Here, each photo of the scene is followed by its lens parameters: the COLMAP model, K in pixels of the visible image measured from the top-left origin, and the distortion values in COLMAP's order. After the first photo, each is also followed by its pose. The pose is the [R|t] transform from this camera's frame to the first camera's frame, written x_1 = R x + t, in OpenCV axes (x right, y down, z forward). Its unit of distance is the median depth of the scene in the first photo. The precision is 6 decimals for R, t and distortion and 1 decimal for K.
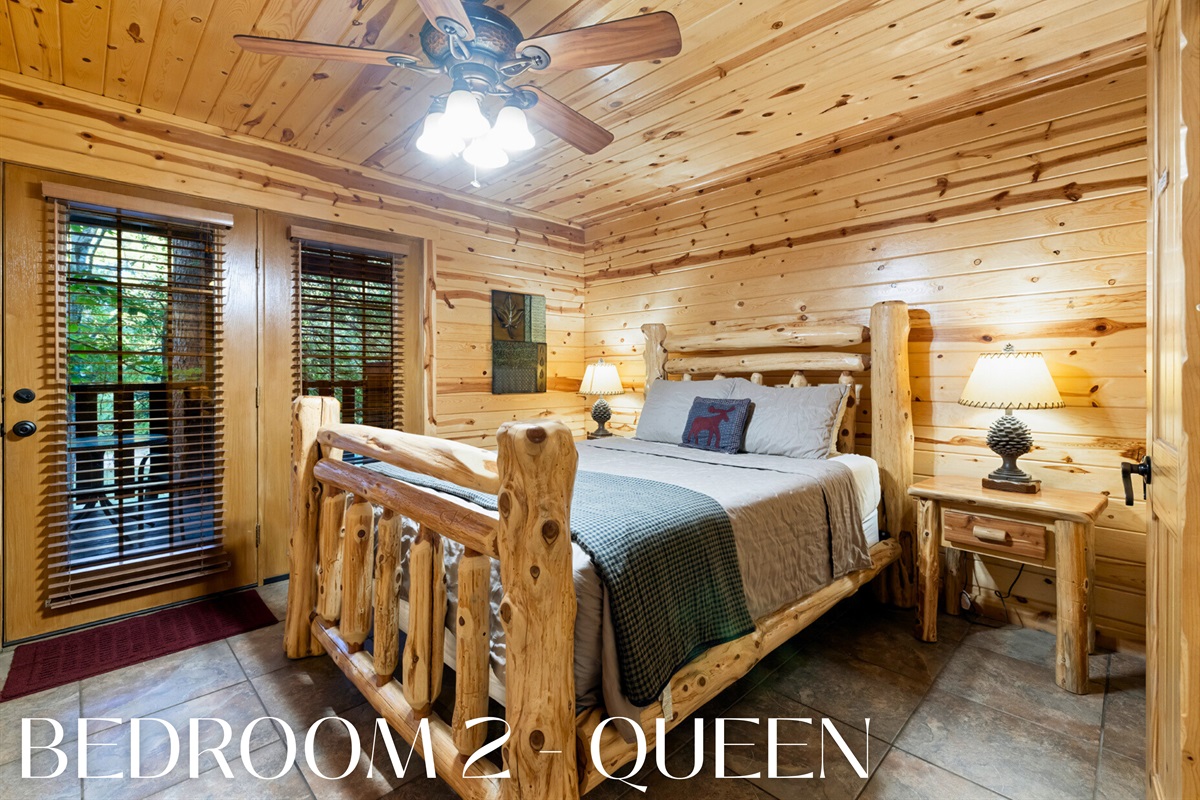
lens RADIAL K [[529.5, 0, 599.2], [0, 529.5, 377.6], [0, 0, 1]] dist [0.004609, 0.000336]
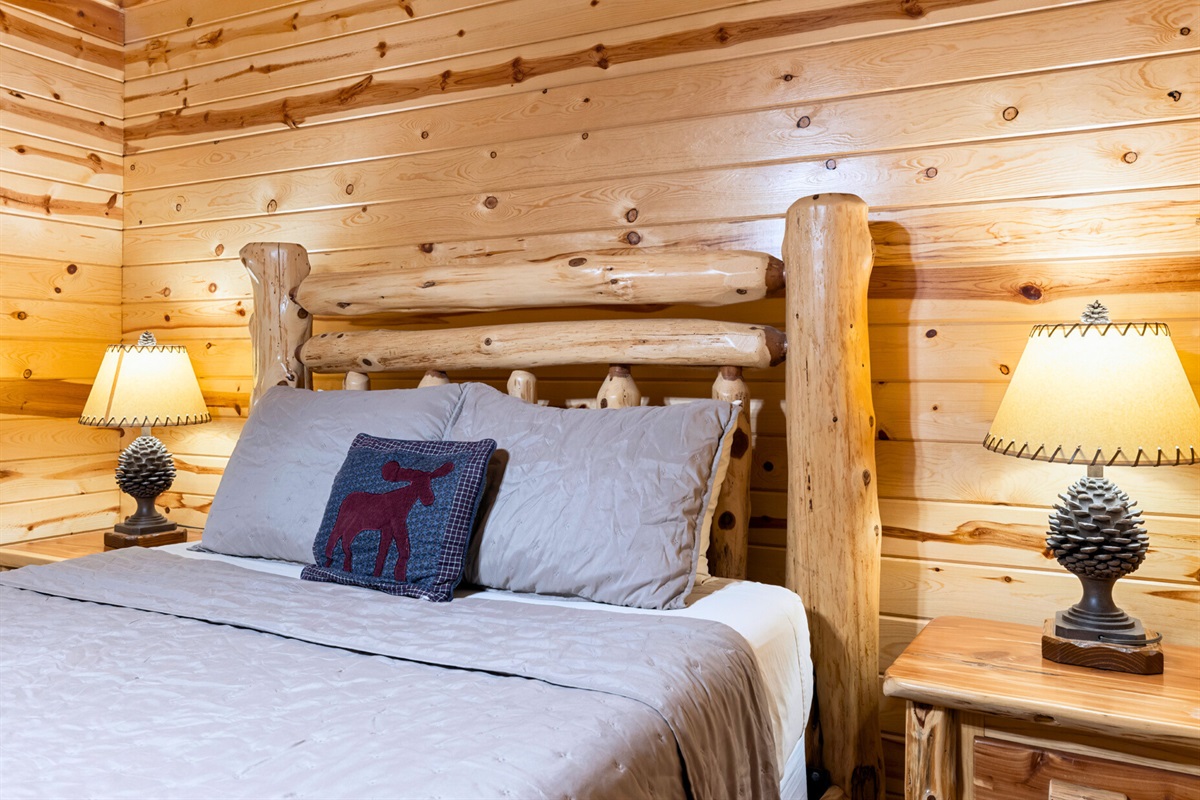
lens RADIAL K [[1092.9, 0, 598.1], [0, 1092.9, 379.1], [0, 0, 1]] dist [0.003485, -0.001066]
pose [[0.945633, 0.003099, 0.325221, 0.100865], [-0.002744, 0.999995, -0.001548, -0.001599], [-0.325225, 0.000572, 0.945637, 0.245250]]
